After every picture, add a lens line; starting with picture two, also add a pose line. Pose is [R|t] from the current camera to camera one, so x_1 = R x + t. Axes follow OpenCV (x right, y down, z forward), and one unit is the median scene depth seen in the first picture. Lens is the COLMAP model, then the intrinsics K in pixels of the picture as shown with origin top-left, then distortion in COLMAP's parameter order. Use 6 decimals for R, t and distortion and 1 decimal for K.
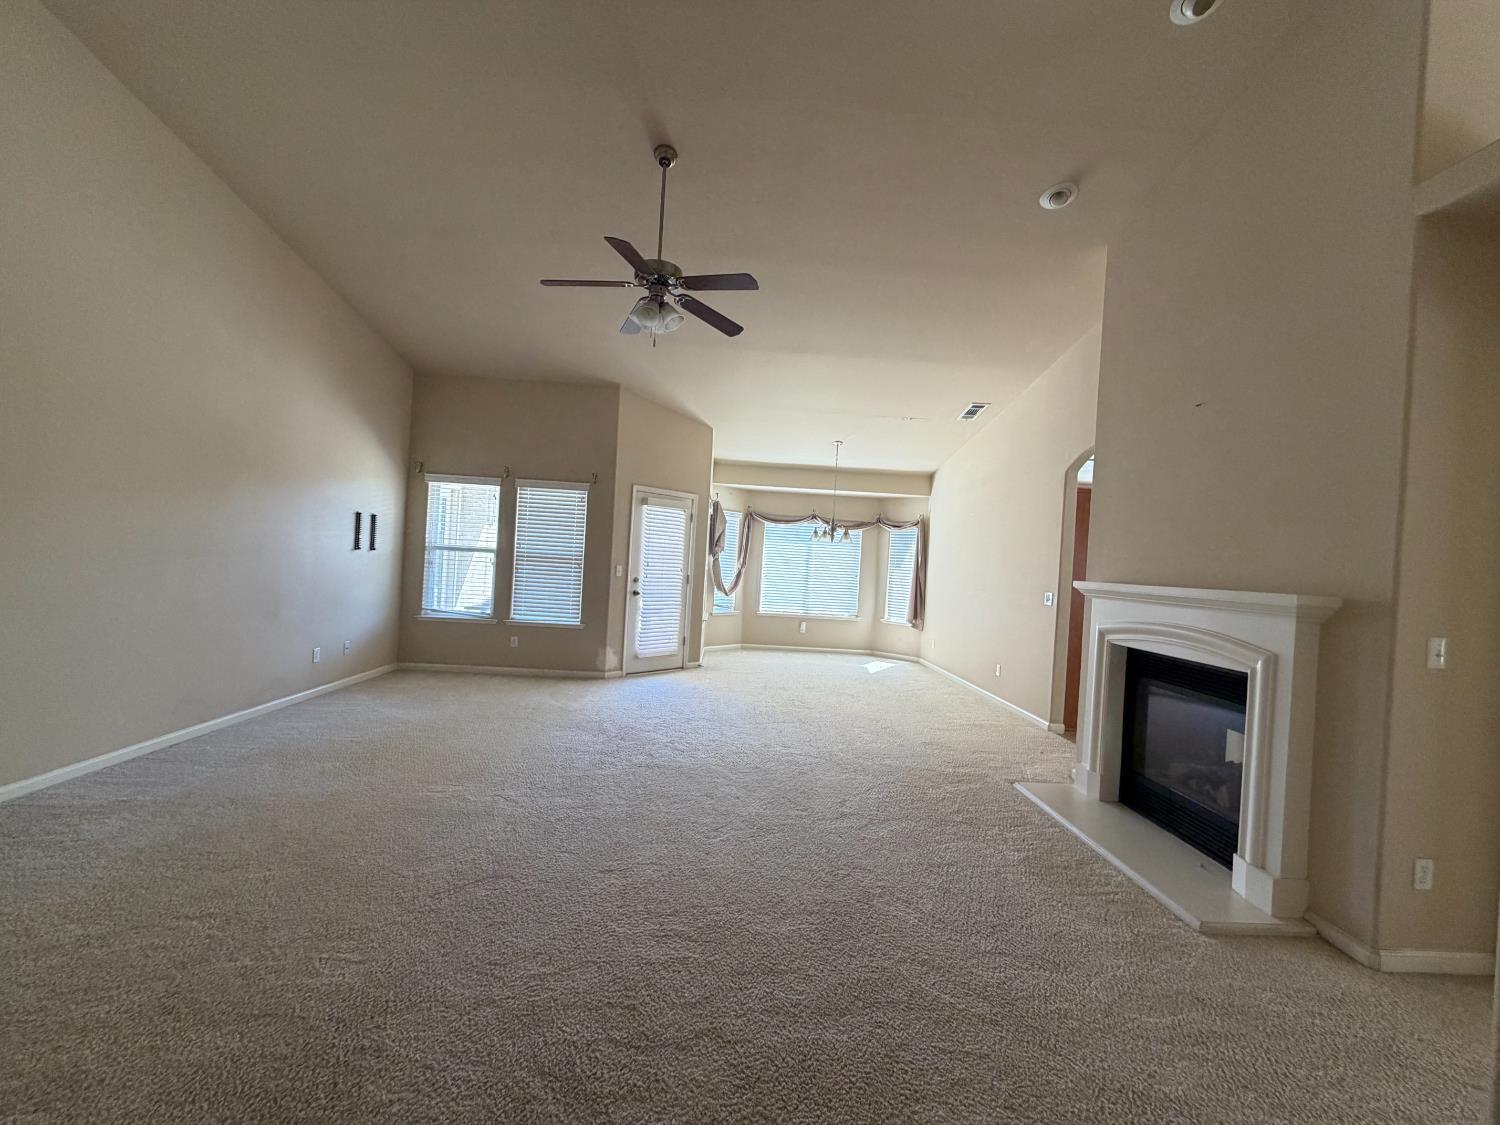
lens RADIAL K [[597.3, 0, 748.1], [0, 597.3, 563.3], [0, 0, 1]] dist [0.000218, -0.000119]
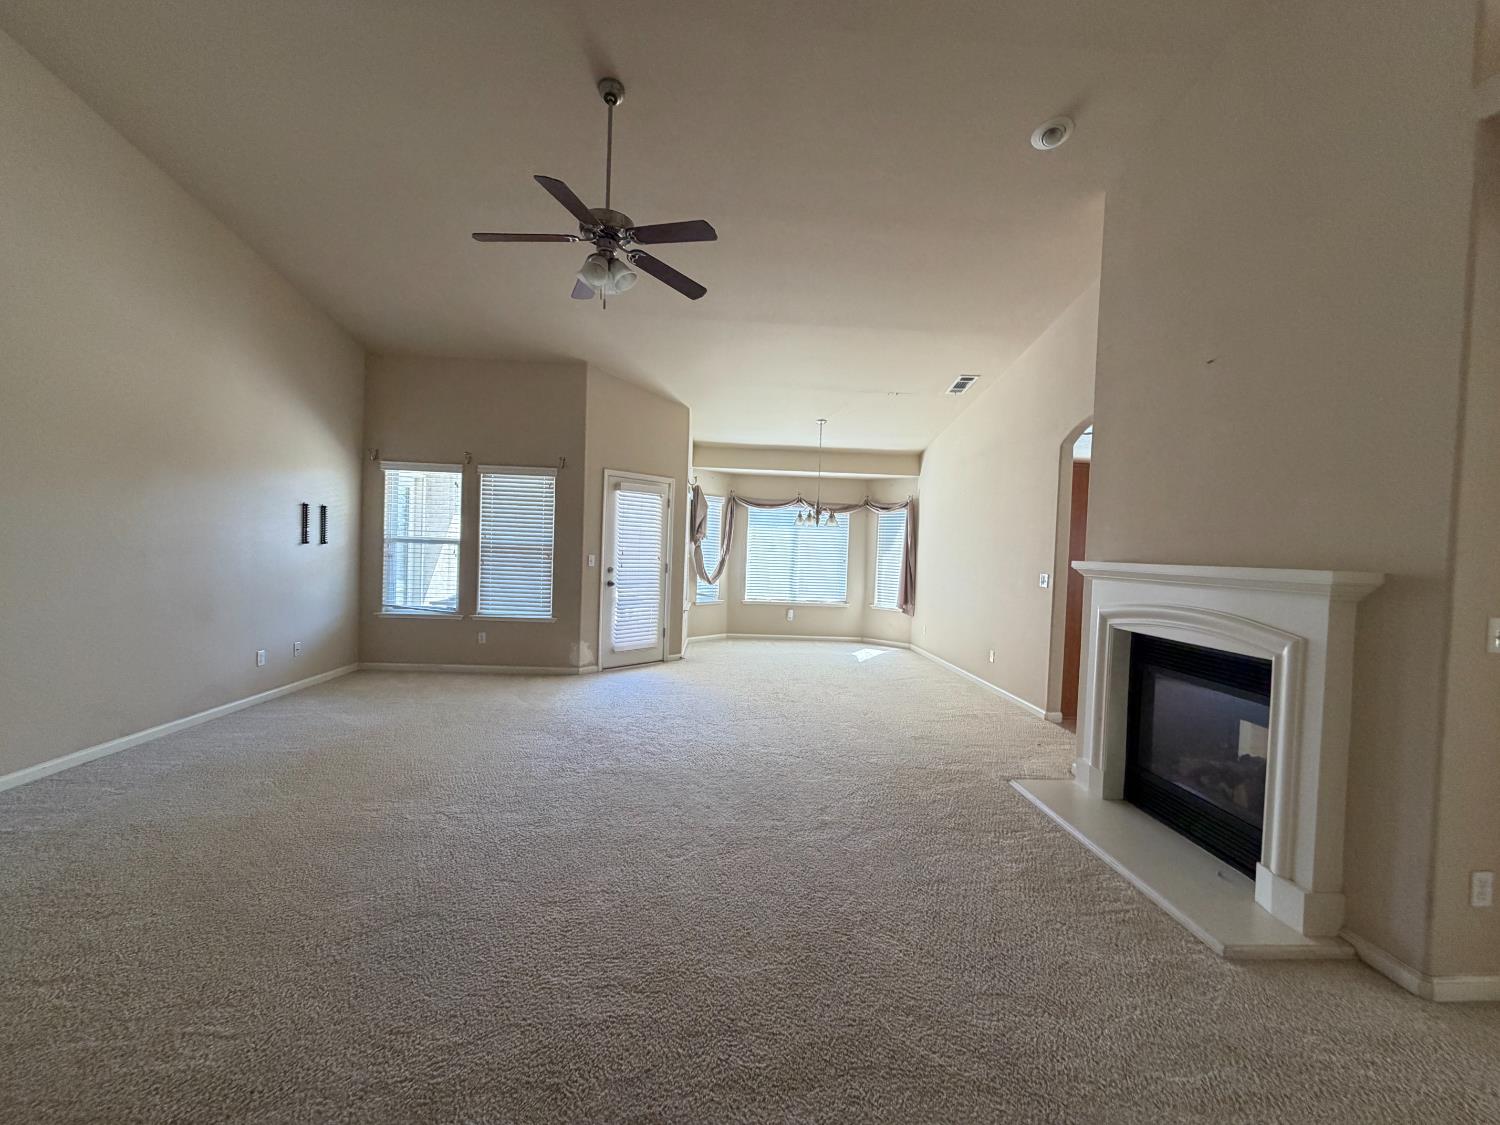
lens RADIAL K [[597.3, 0, 748.1], [0, 597.3, 563.3], [0, 0, 1]] dist [0.000218, -0.000119]
pose [[0.999719, -0.021186, 0.010596, 0.040938], [0.020954, 0.999549, 0.021520, 0.003345], [-0.011047, -0.021292, 0.999712, 0.096779]]
